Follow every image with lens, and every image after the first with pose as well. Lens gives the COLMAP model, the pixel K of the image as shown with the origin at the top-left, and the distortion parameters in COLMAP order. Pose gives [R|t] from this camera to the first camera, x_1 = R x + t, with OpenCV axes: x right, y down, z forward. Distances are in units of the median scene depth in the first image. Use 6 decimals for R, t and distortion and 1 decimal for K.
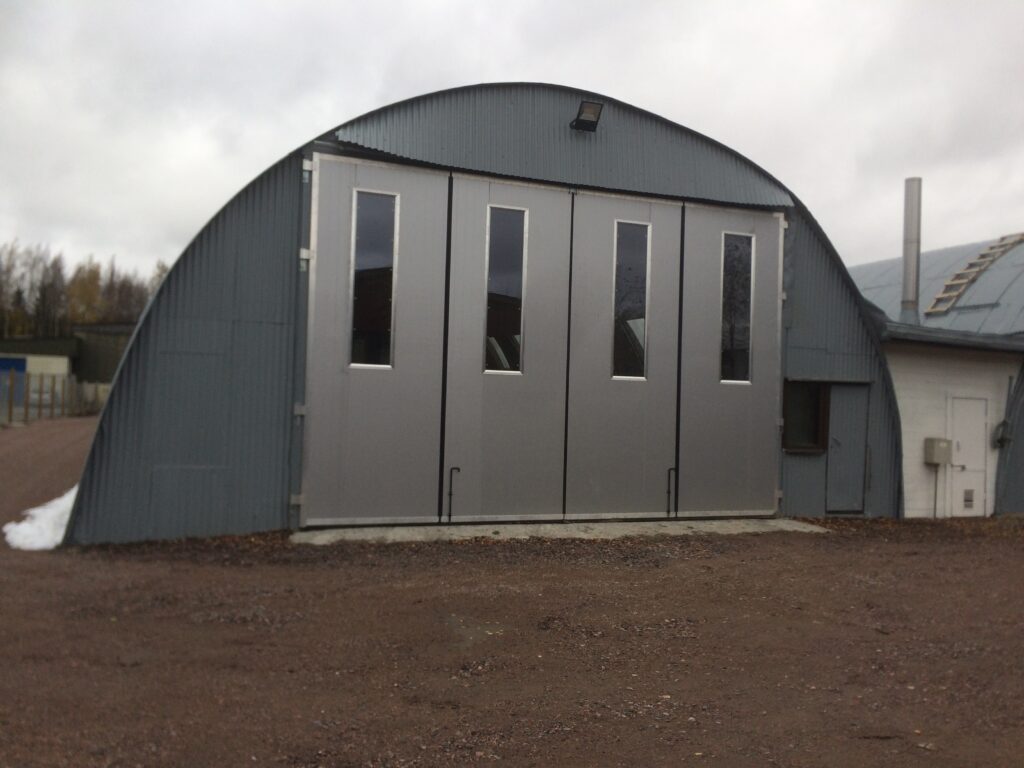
lens RADIAL K [[881.5, 0, 518.8], [0, 881.5, 382.7], [0, 0, 1]] dist [0.072123, -0.089115]
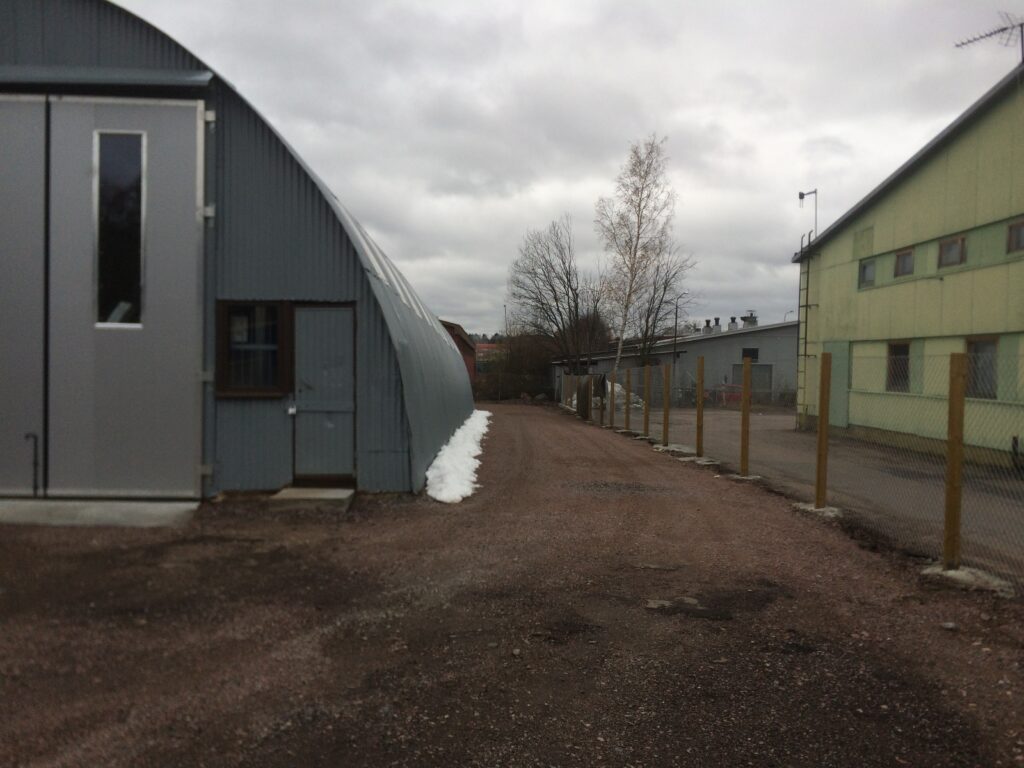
lens RADIAL K [[881.5, 0, 517.3], [0, 881.5, 399.3], [0, 0, 1]] dist [0.072123, -0.089115]
pose [[0.943663, 0.002427, -0.330898, 0.887820], [0.016236, 0.998429, 0.053625, 0.030689], [0.330508, -0.055977, 0.942142, 0.403748]]
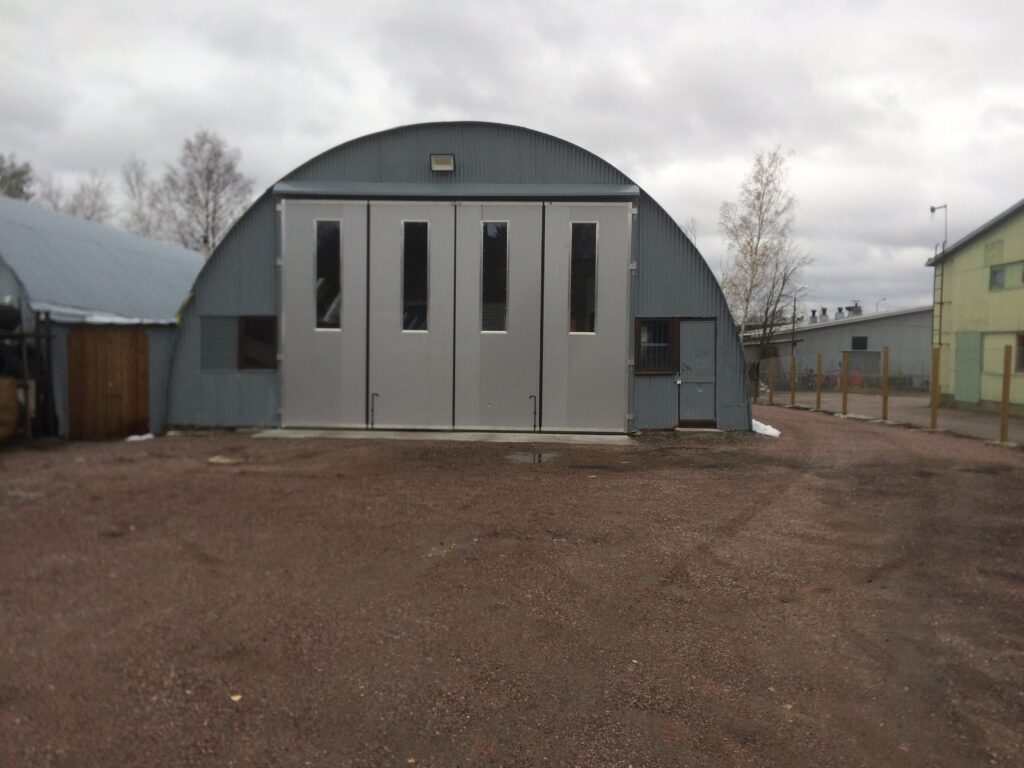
lens RADIAL K [[881.5, 0, 511.3], [0, 881.5, 397.5], [0, 0, 1]] dist [0.072123, -0.089115]
pose [[0.913676, 0.003056, -0.406431, 0.736325], [0.024476, 0.997743, 0.062526, 0.011749], [0.405705, -0.067076, 0.911540, -0.300083]]
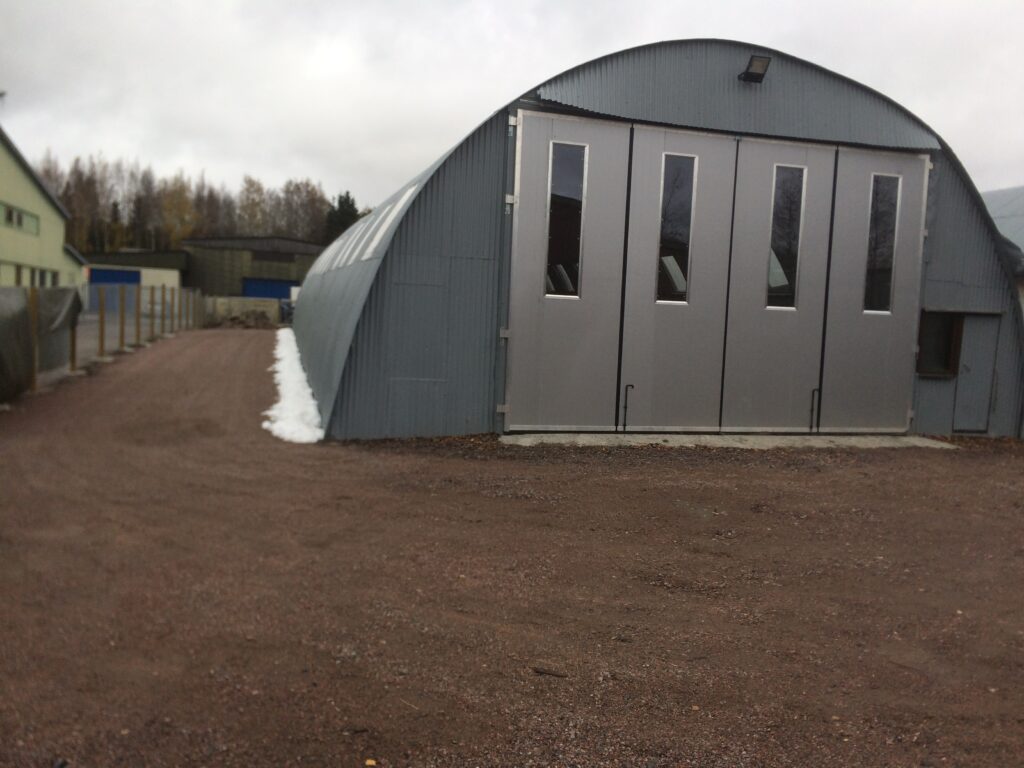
lens RADIAL K [[881.5, 0, 517.0], [0, 881.5, 383.7], [0, 0, 1]] dist [0.072123, -0.089115]
pose [[0.996524, 0.020892, -0.080646, -0.120285], [-0.013033, 0.995222, 0.096768, -0.014977], [0.082283, -0.095381, 0.992034, -0.157691]]
